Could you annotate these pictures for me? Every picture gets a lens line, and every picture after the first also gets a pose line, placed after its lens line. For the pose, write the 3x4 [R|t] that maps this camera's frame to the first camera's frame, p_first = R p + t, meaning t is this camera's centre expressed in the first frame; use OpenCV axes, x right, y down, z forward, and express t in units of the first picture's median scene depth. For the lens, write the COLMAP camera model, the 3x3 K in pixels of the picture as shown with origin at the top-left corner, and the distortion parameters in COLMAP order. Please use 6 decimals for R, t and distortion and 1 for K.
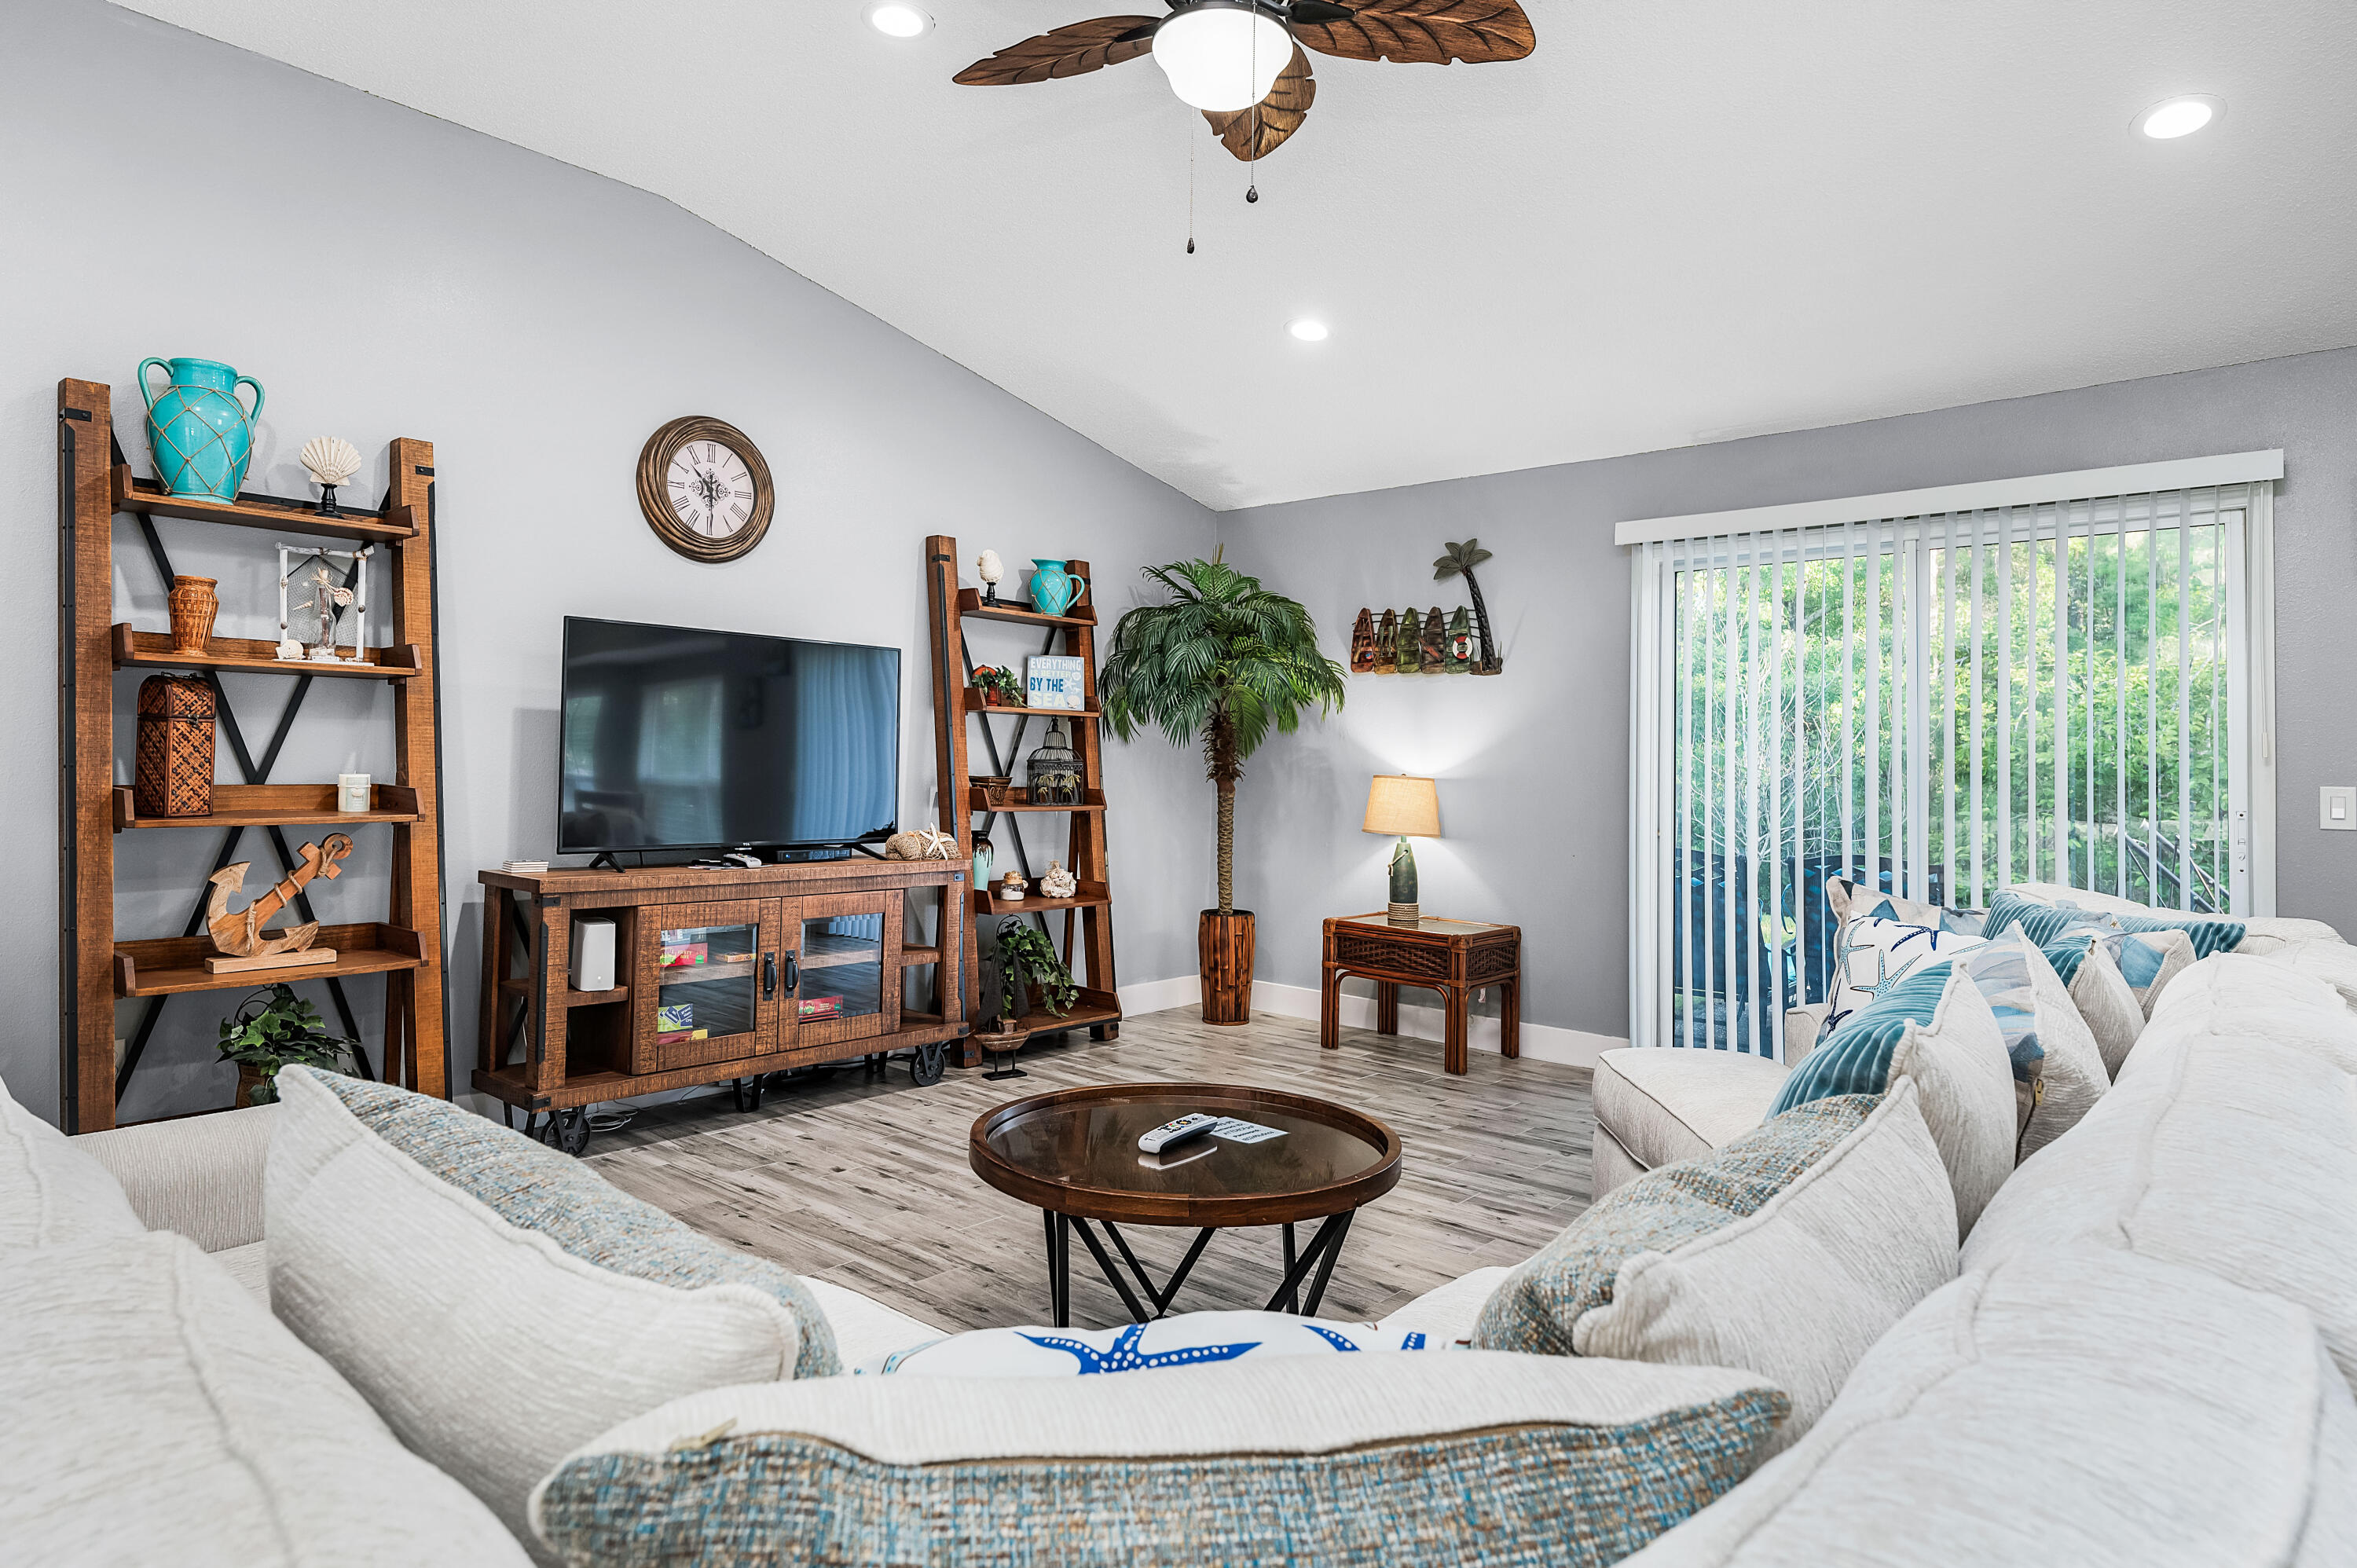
lens RADIAL K [[1311.4, 0, 1177.2], [0, 1311.4, 759.3], [0, 0, 1]] dist [0.001617, 0.000107]
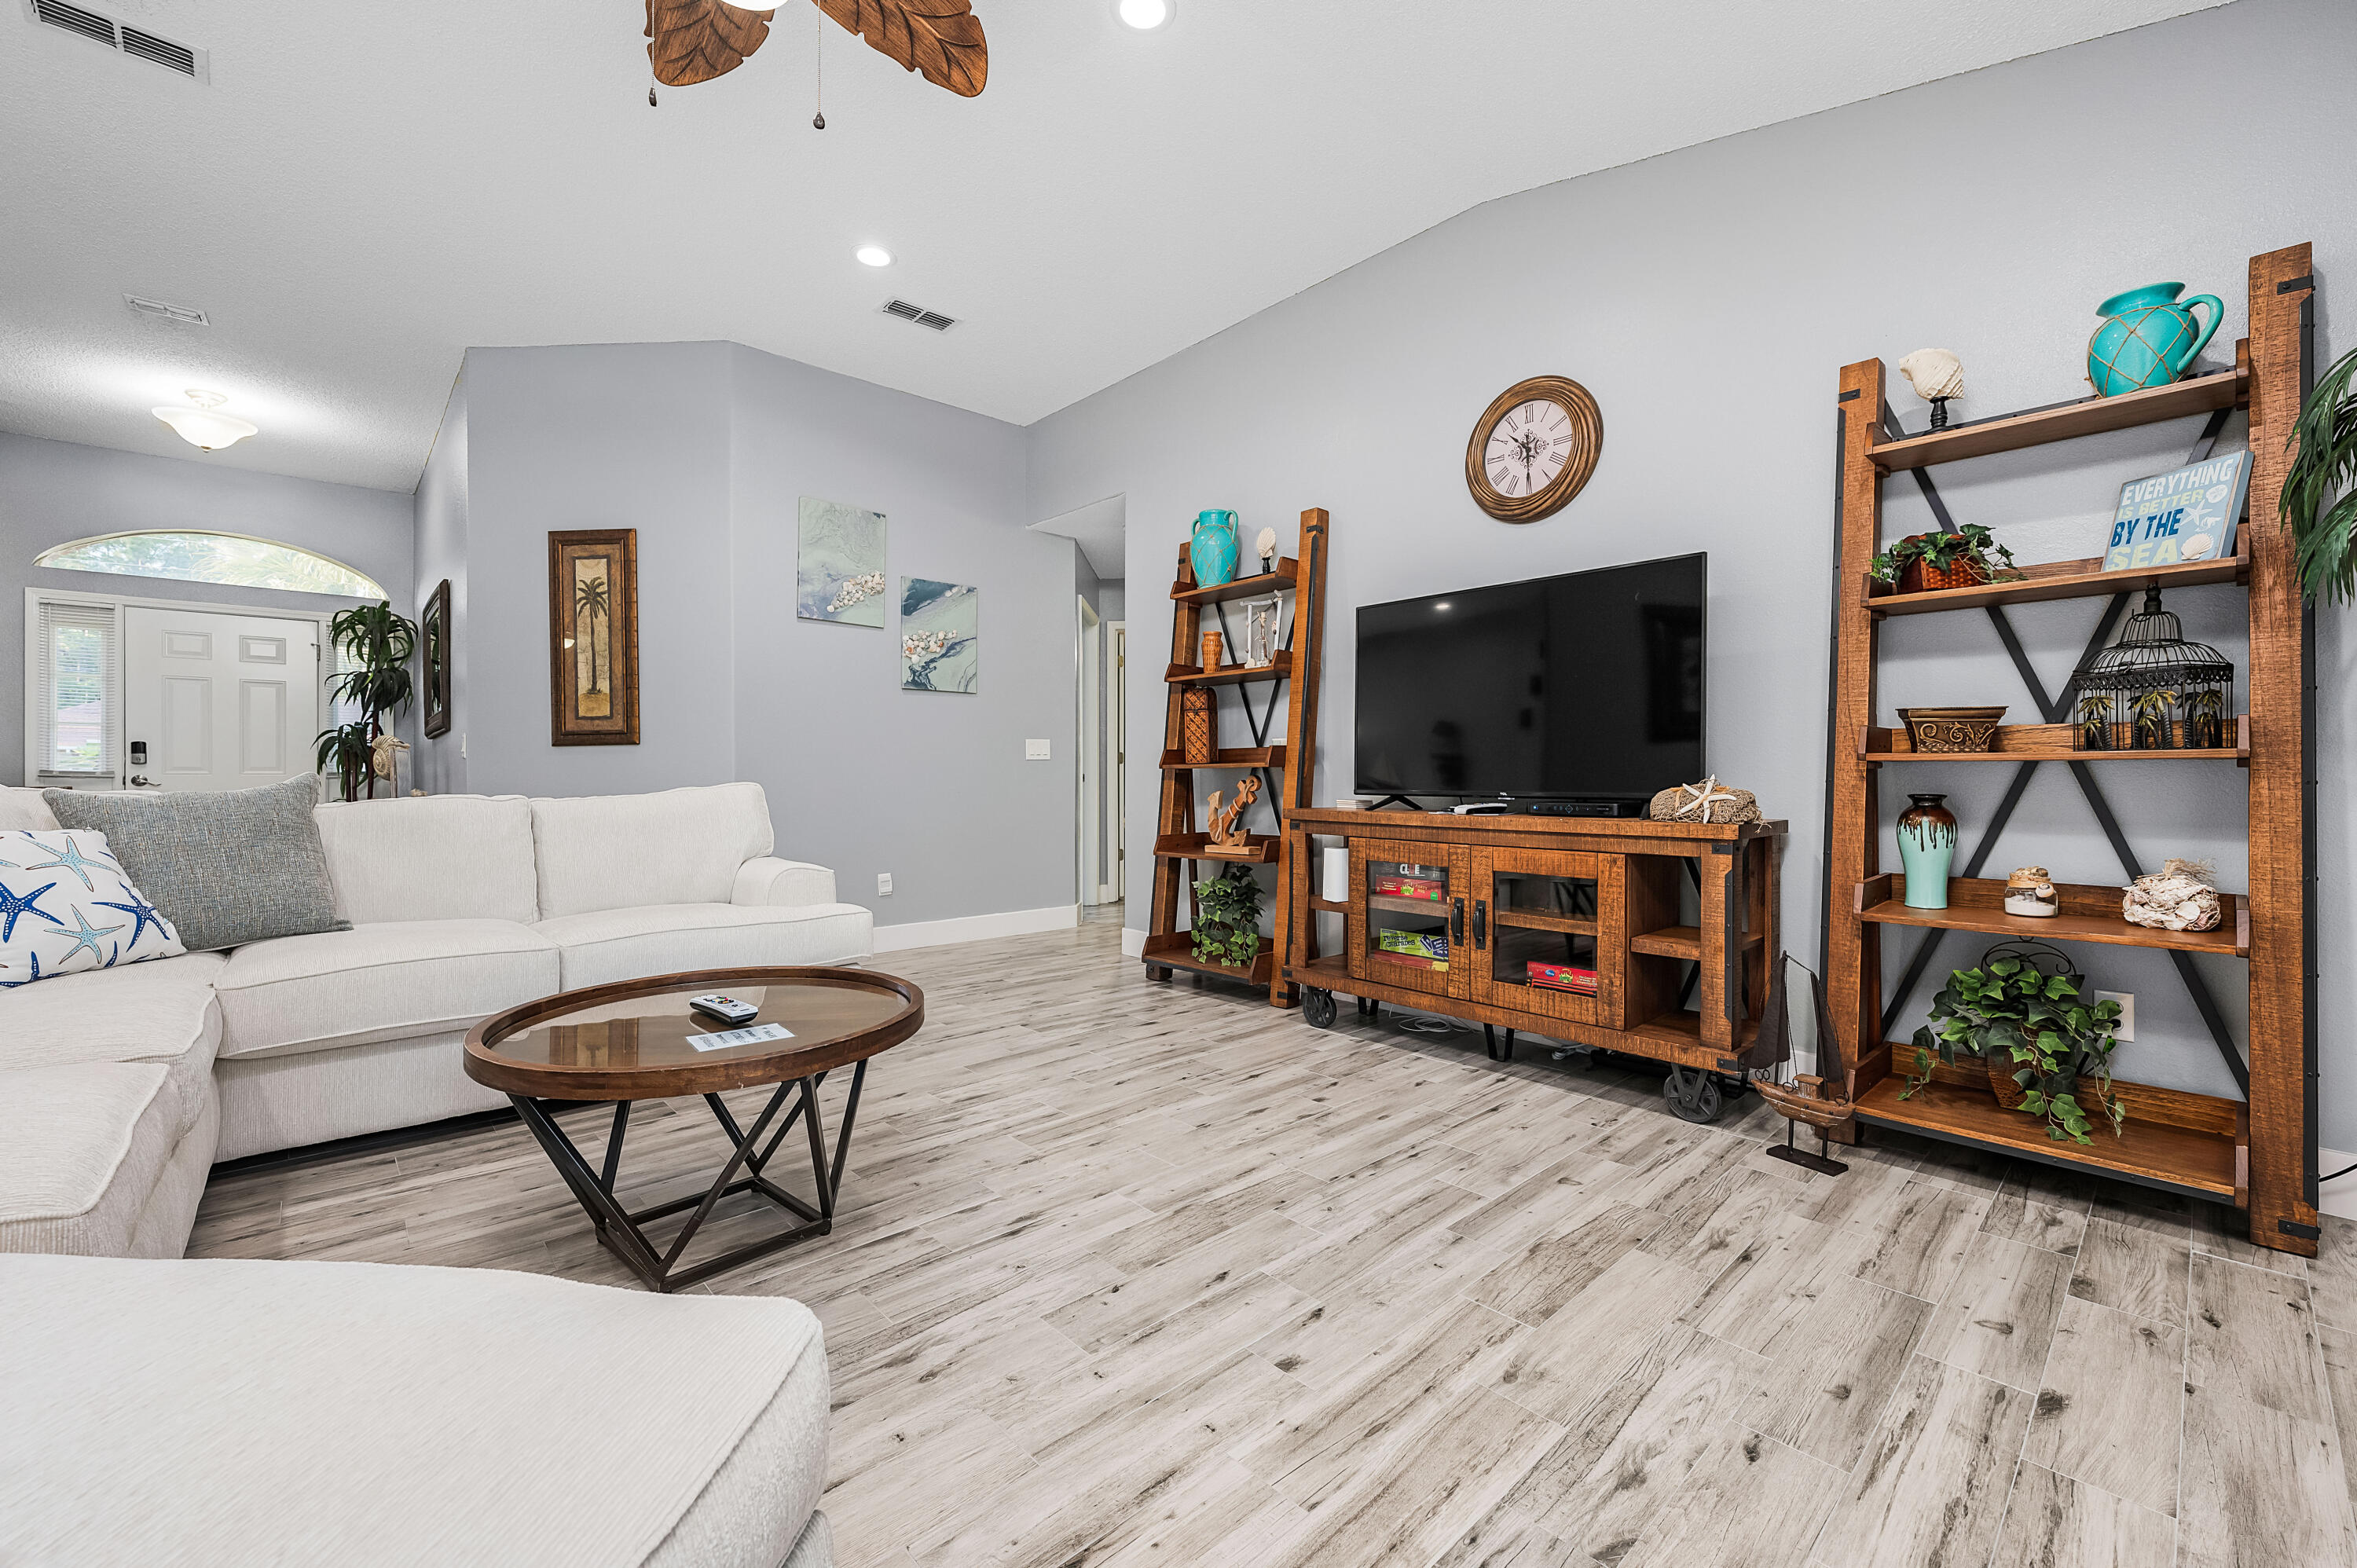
lens RADIAL K [[947.3, 0, 1188.0], [0, 947.3, 790.5], [0, 0, 1]] dist [-0.003115, -0.000100]
pose [[-0.103861, -0.004324, -0.994582, 0.408919], [0.004668, 0.999977, -0.004835, 0.063354], [0.994581, -0.005145, -0.103839, 0.820970]]
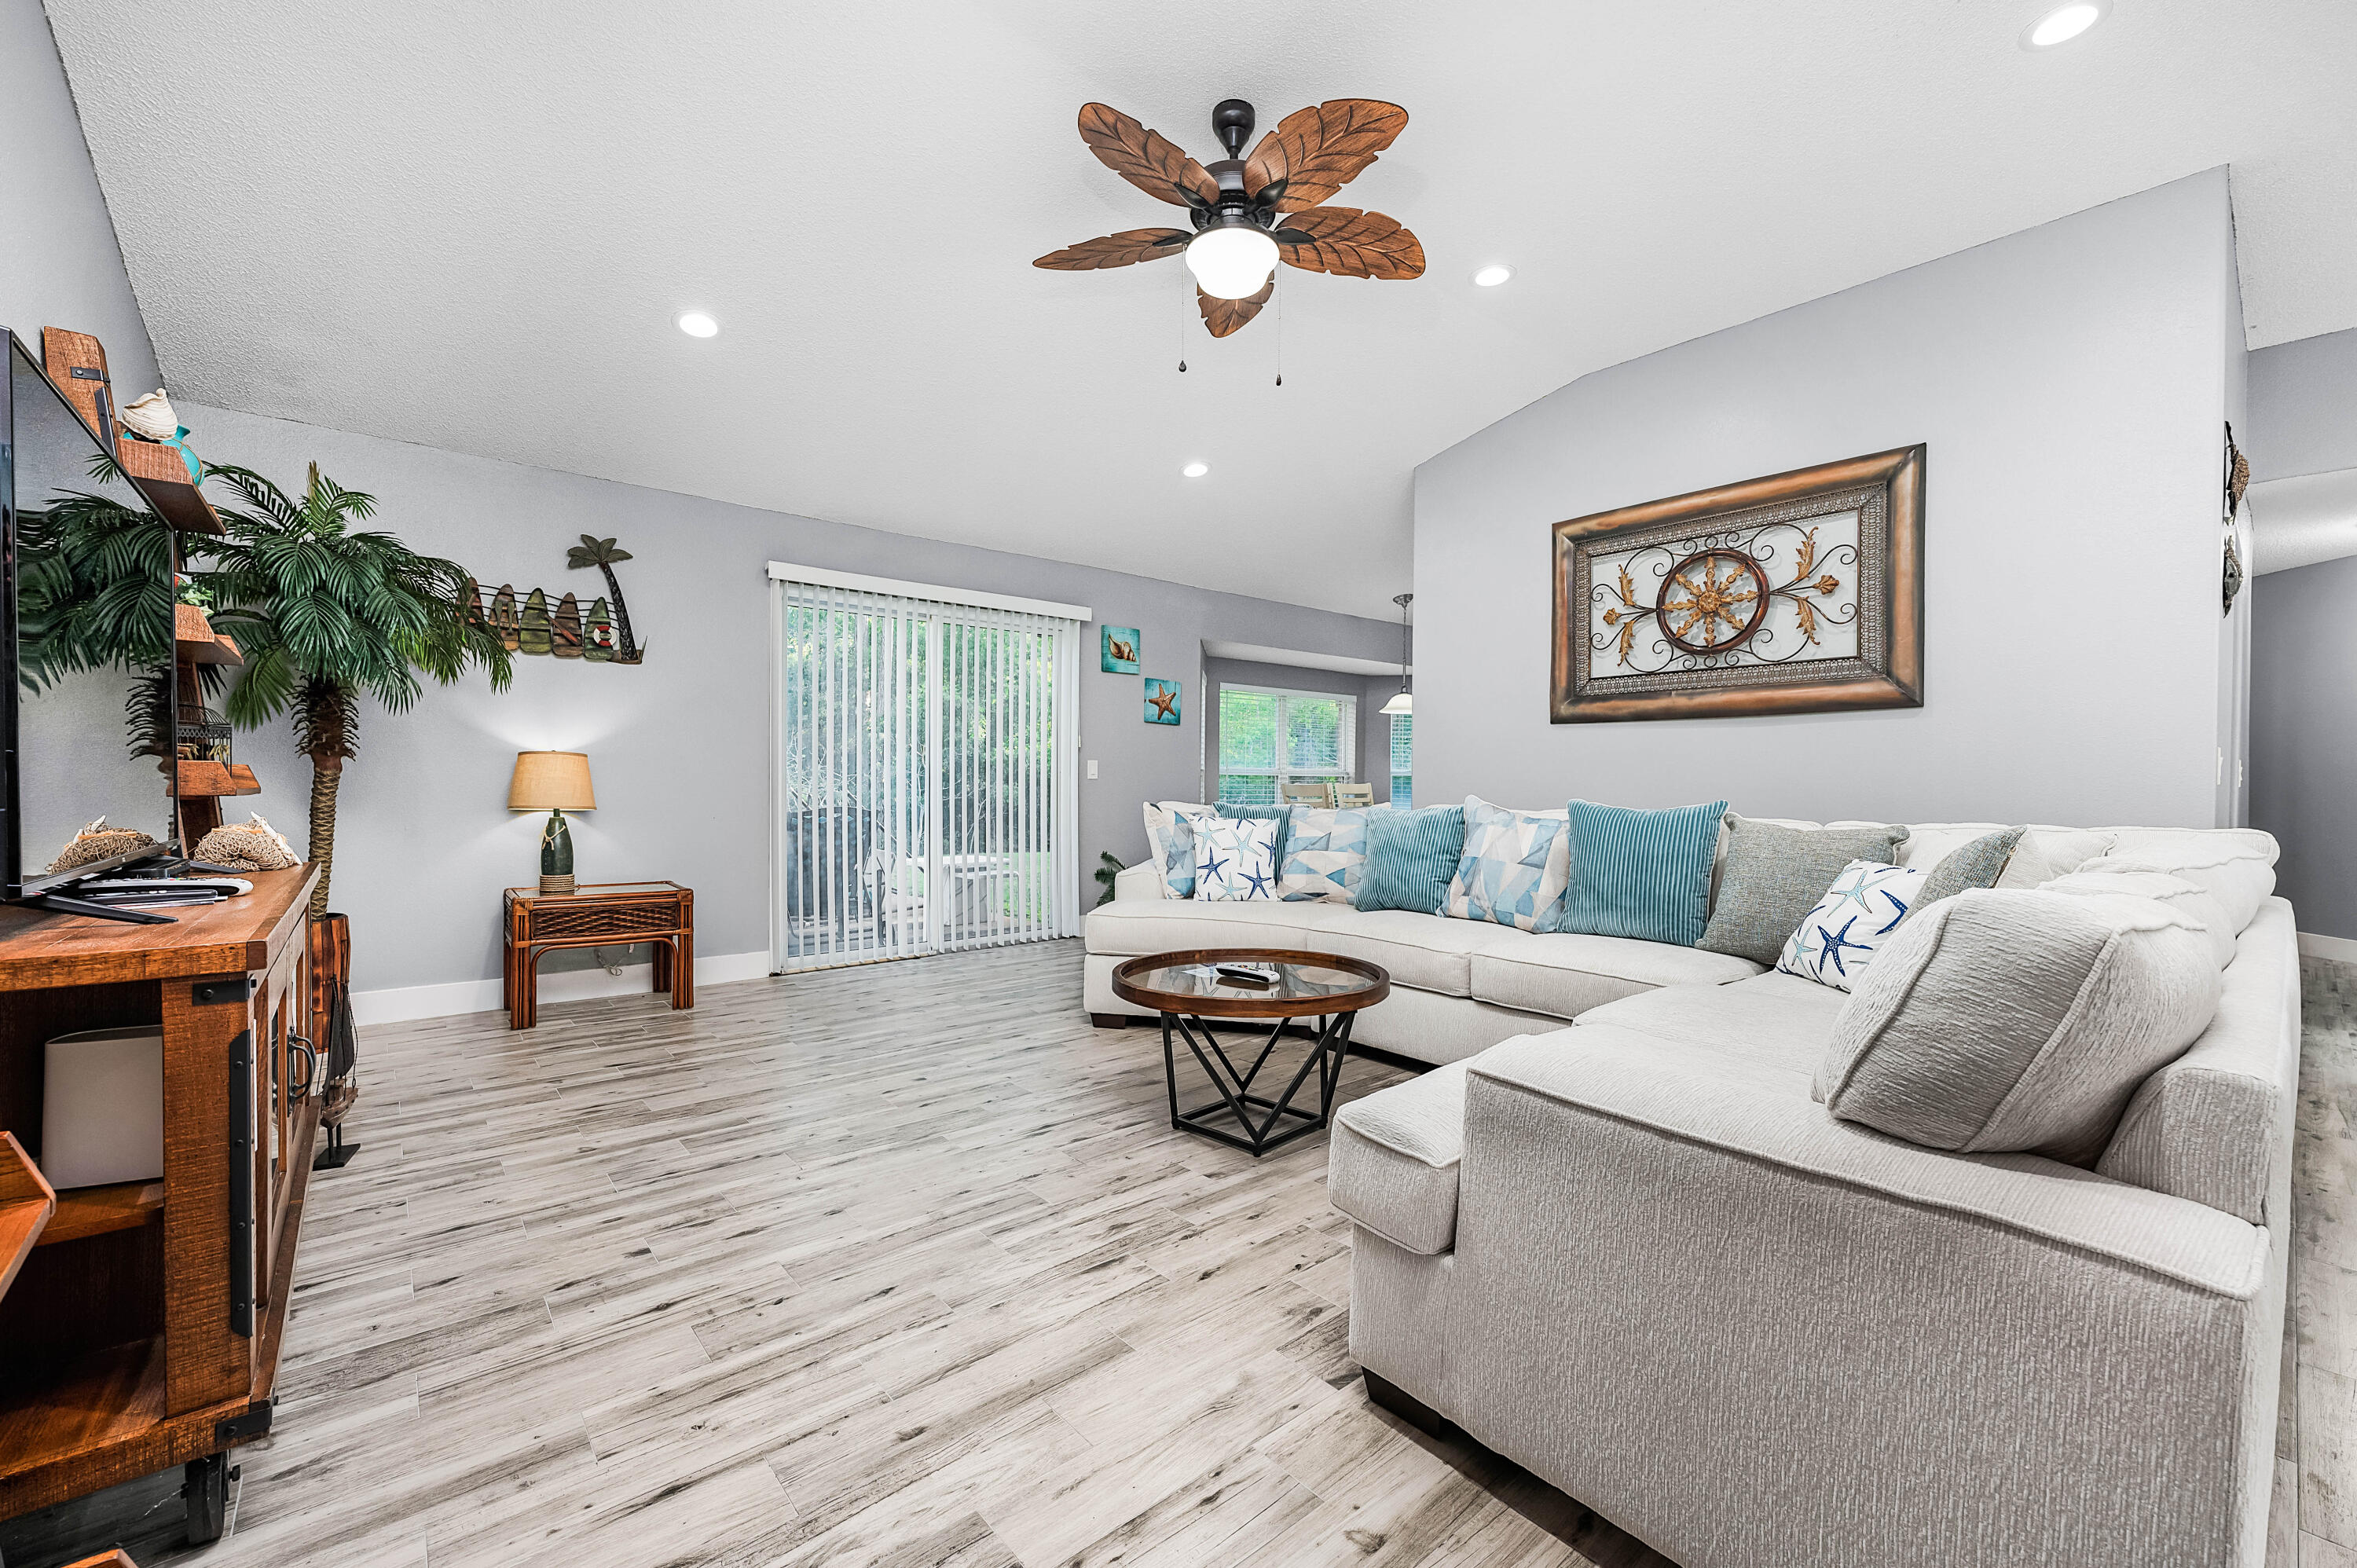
lens RADIAL K [[947.3, 0, 1171.8], [0, 947.3, 794.6], [0, 0, 1]] dist [-0.003115, -0.000100]
pose [[0.155979, -0.030351, 0.987294, -0.626171], [-0.009269, 0.999439, 0.032189, 0.022324], [-0.987717, -0.014172, 0.155610, 0.515930]]
